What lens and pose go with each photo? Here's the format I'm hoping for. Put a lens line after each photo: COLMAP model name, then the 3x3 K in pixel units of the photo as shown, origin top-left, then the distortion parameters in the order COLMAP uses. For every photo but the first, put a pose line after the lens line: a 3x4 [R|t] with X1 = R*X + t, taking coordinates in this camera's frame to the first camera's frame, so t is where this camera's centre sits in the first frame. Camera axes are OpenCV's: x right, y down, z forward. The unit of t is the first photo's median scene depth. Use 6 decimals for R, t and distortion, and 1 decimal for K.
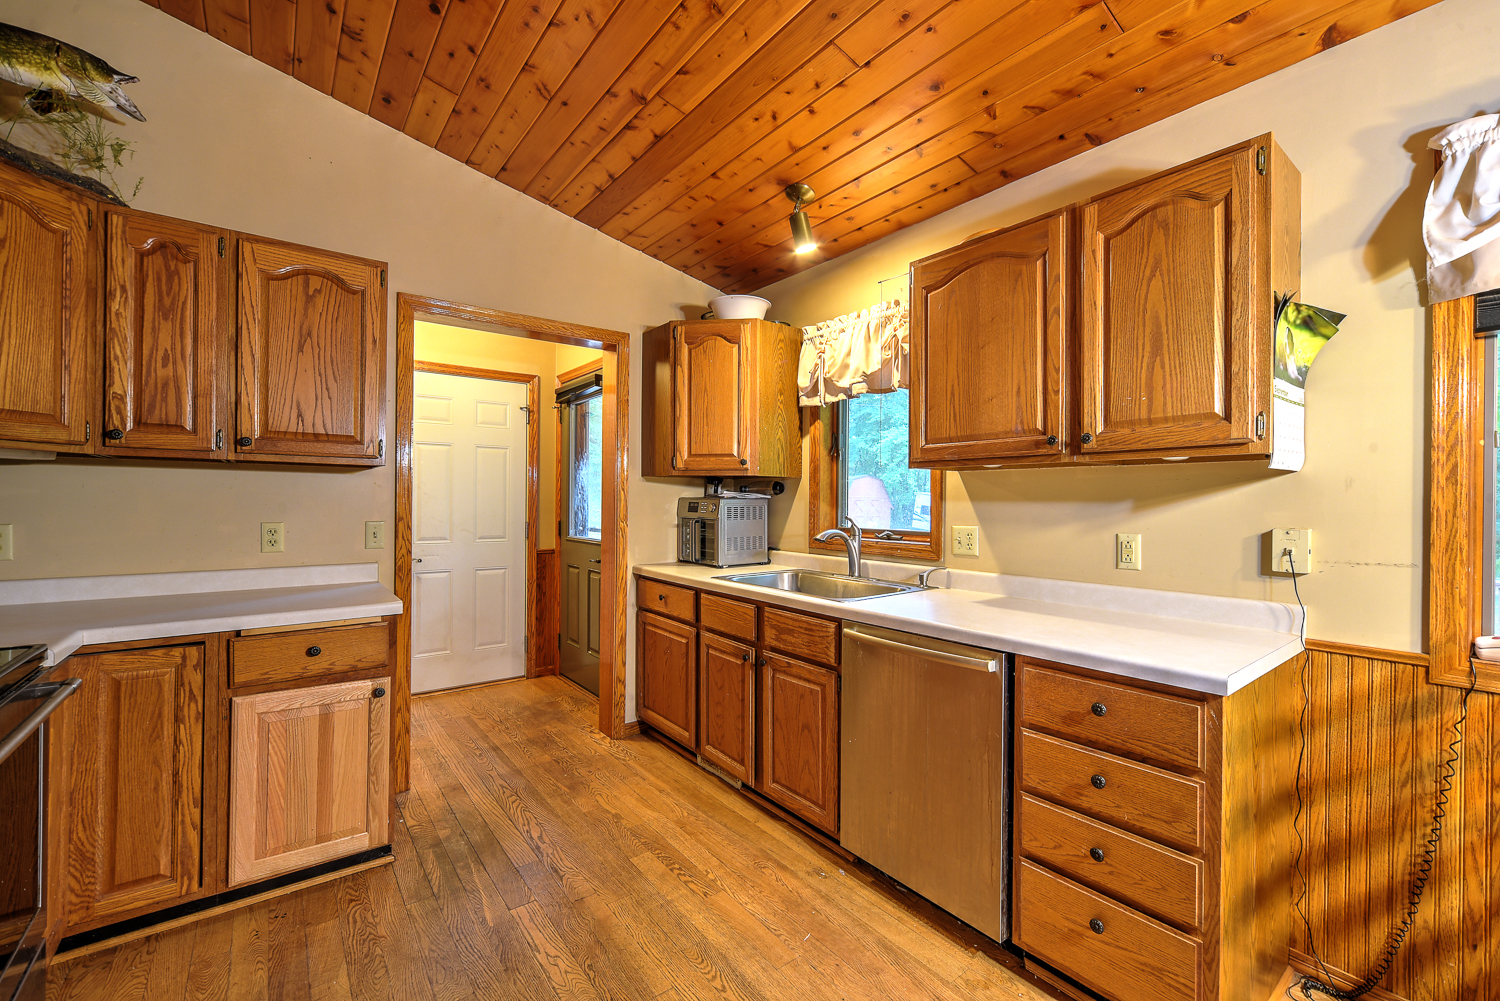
lens RADIAL K [[629.2, 0, 755.4], [0, 629.2, 503.1], [0, 0, 1]] dist [-0.008505, 0.002193]
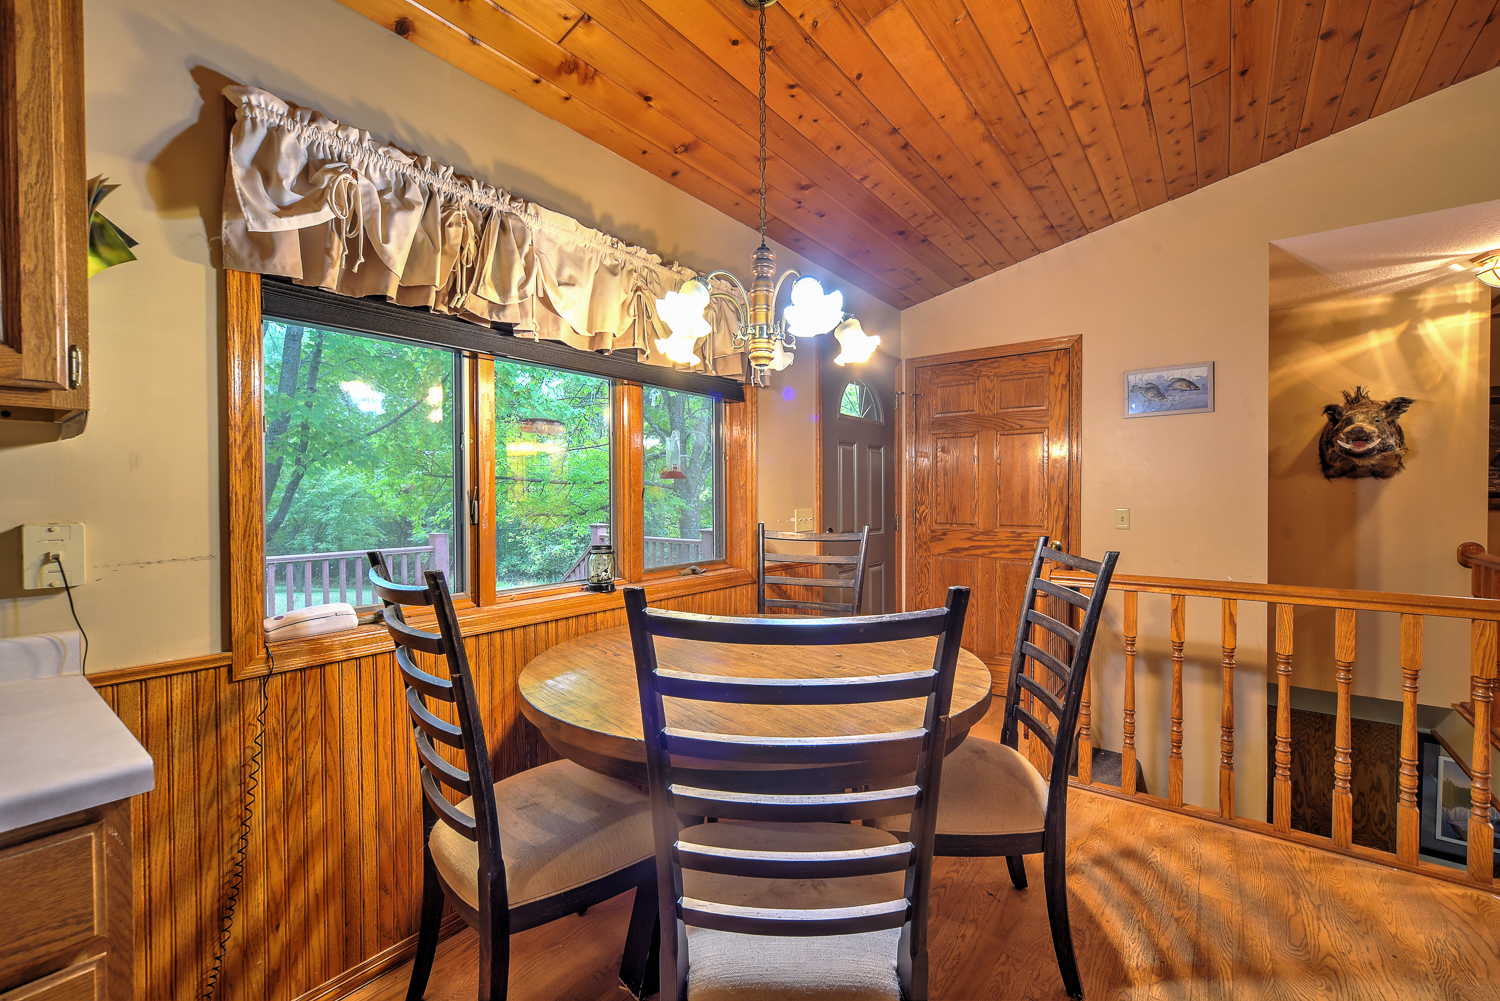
lens RADIAL K [[629.2, 0, 752.6], [0, 629.2, 504.4], [0, 0, 1]] dist [-0.008505, 0.002193]
pose [[-0.268526, -0.020366, 0.963057, -0.010676], [0.005403, 0.999729, 0.022648, 0.008672], [-0.963257, 0.011285, -0.268343, 0.468295]]
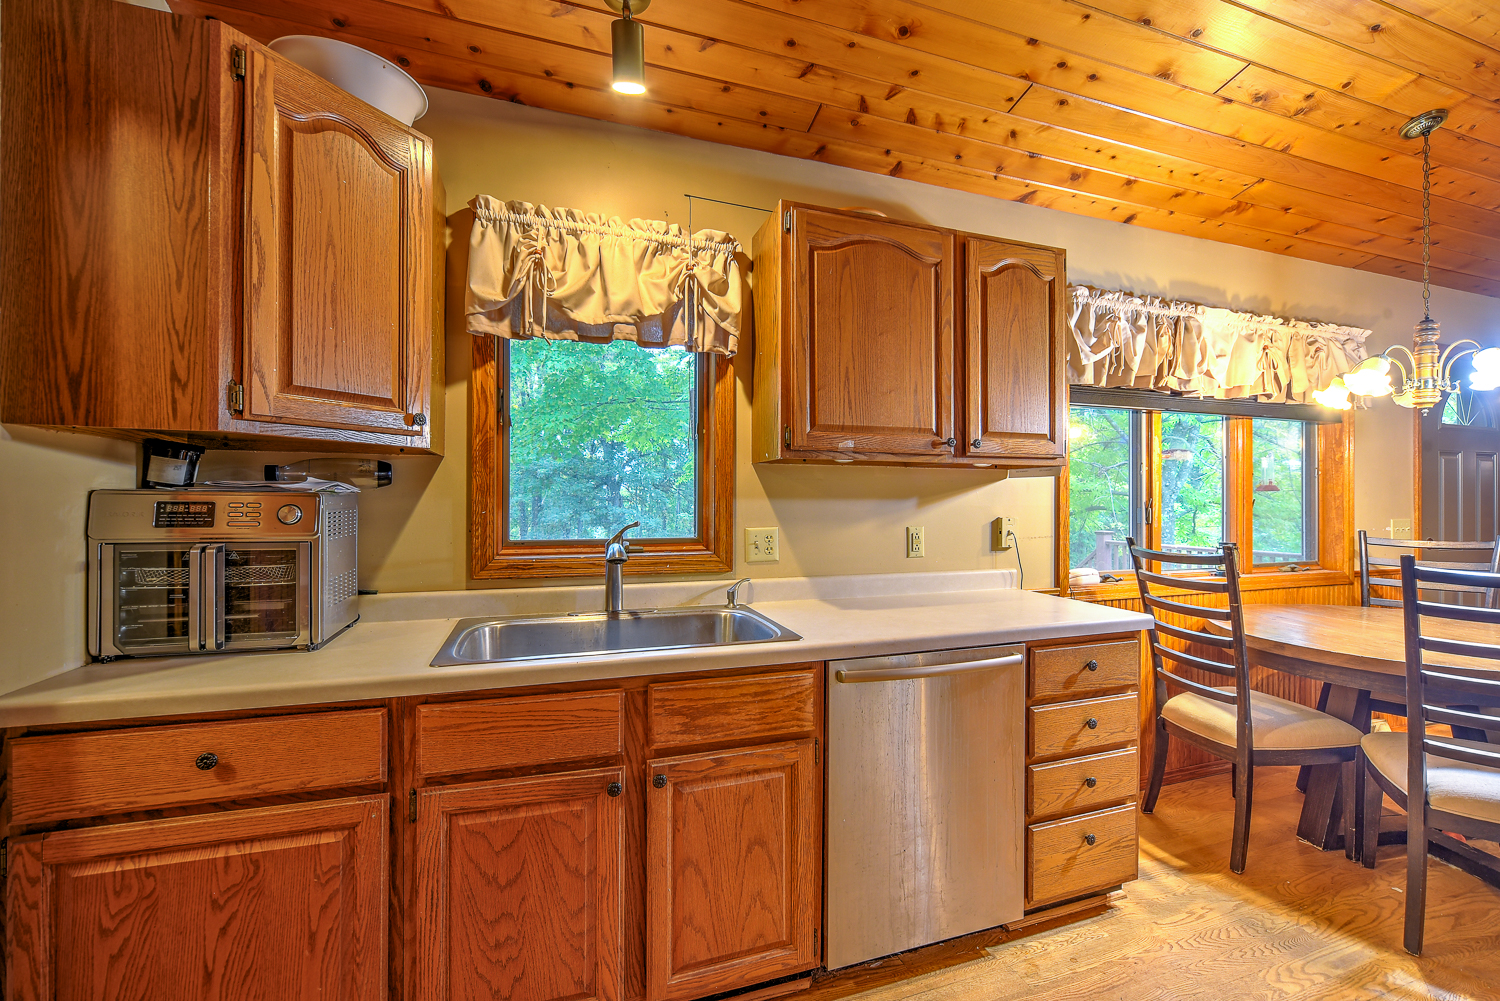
lens RADIAL K [[669.1, 0, 750.8], [0, 669.1, 502.2], [0, 0, 1]] dist [-0.008956, 0.001421]
pose [[0.295671, -0.007173, 0.955263, -0.861572], [0.002696, 0.999974, 0.006675, -0.006798], [-0.955286, 0.000602, 0.295683, 1.173918]]
